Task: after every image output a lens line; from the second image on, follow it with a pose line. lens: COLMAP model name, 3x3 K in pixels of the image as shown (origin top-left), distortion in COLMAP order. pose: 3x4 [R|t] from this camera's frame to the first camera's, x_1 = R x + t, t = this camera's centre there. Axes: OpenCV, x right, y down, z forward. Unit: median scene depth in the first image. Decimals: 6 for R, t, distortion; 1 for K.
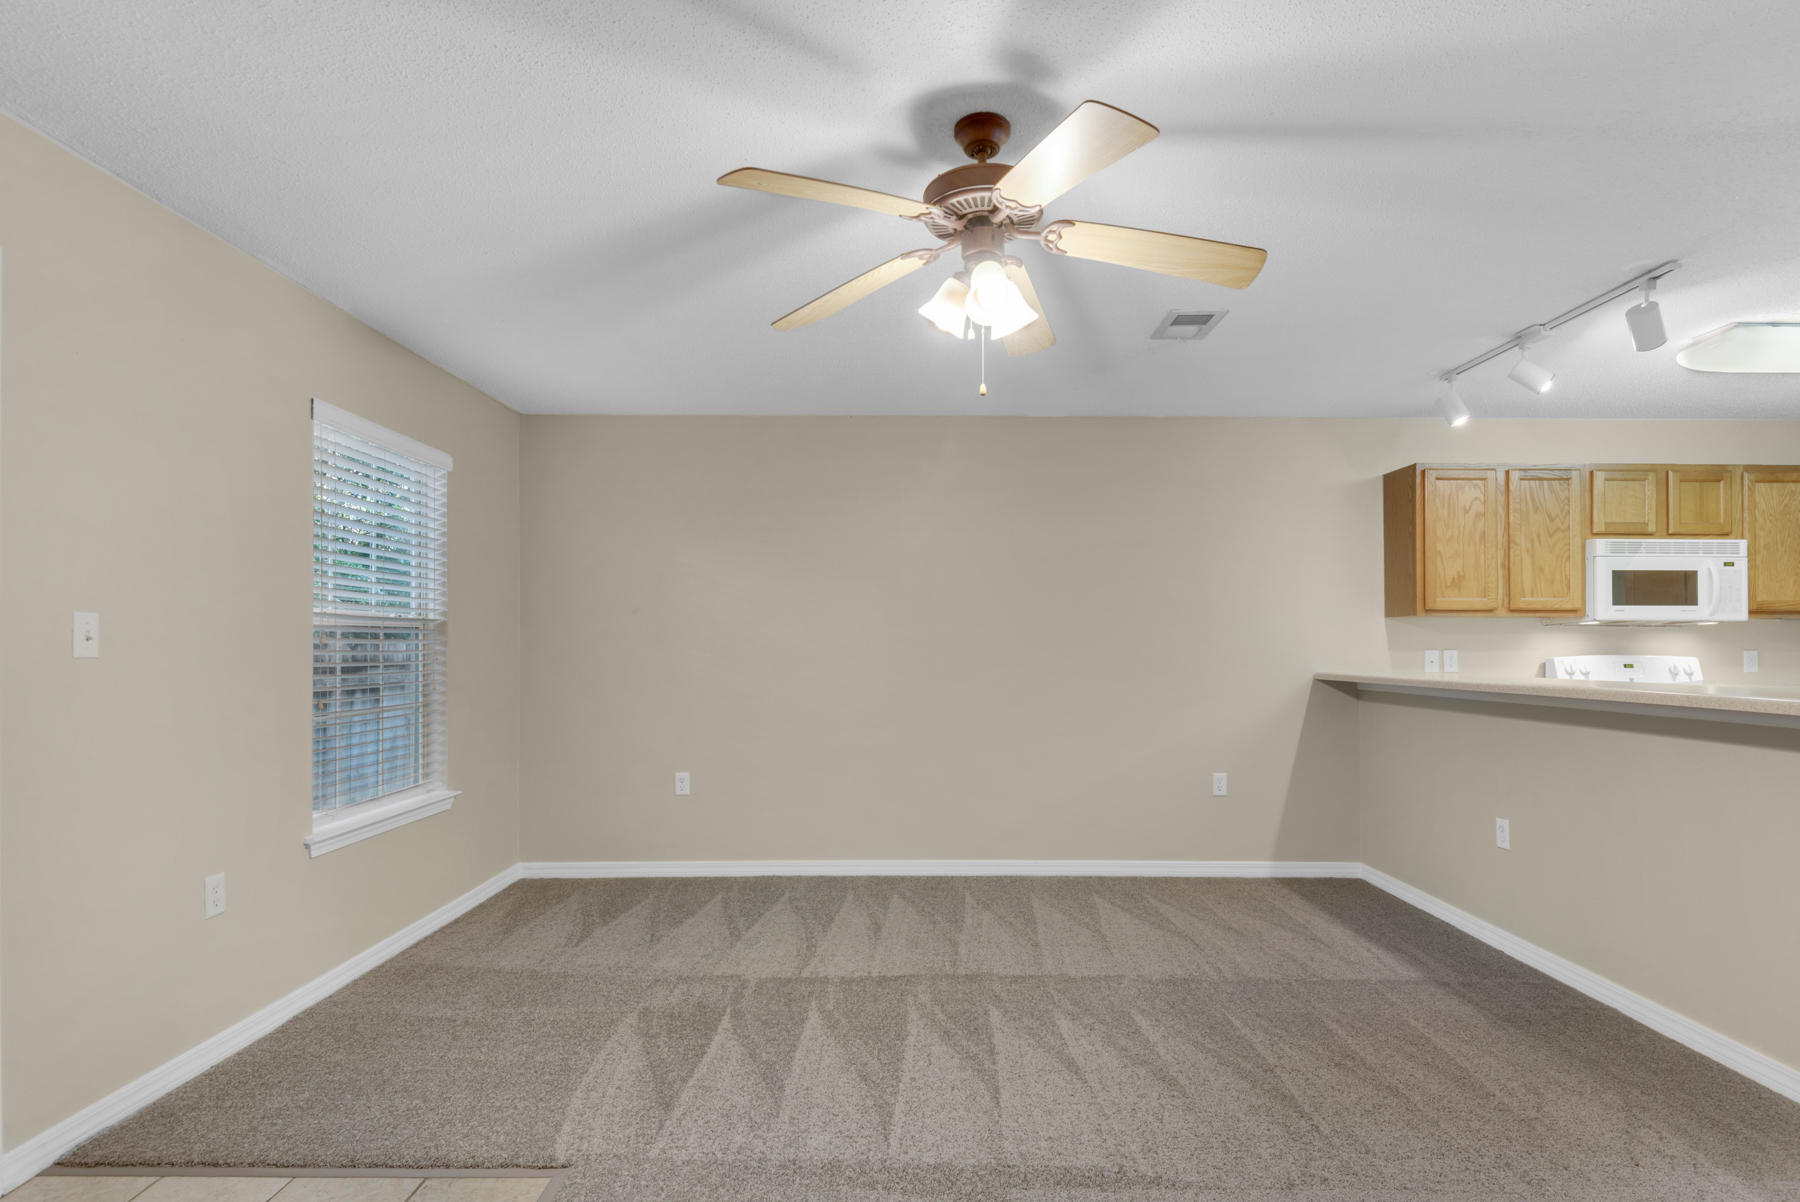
lens RADIAL K [[909.2, 0, 901.8], [0, 909.2, 616.2], [0, 0, 1]] dist [-0.003034, -0.004011]
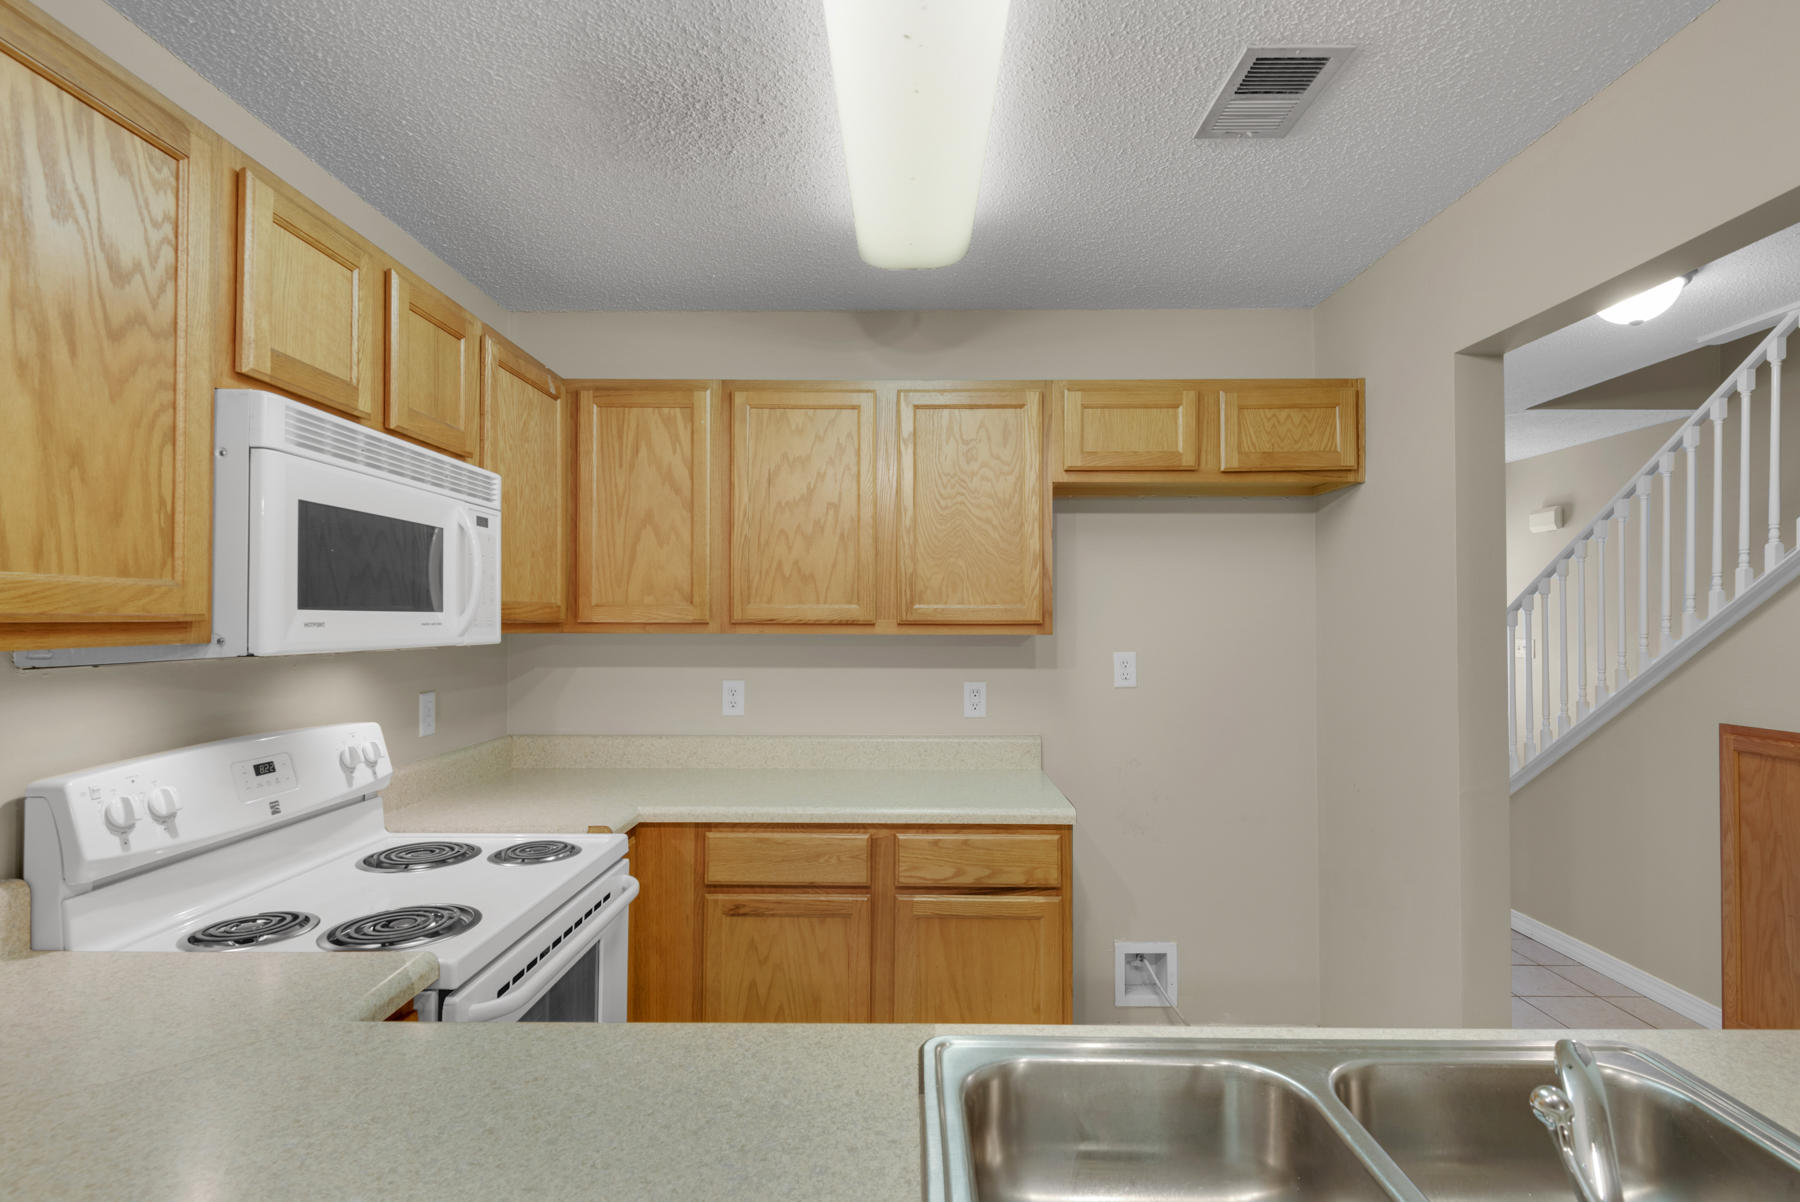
lens RADIAL K [[855.6, 0, 899.3], [0, 855.6, 613.9], [0, 0, 1]] dist [0.003914, -0.004320]
pose [[0.015900, 0.005496, 0.999858, 0.475487], [-0.019066, 0.999805, -0.005192, -0.012175], [-0.999692, -0.018981, 0.016002, 0.770508]]
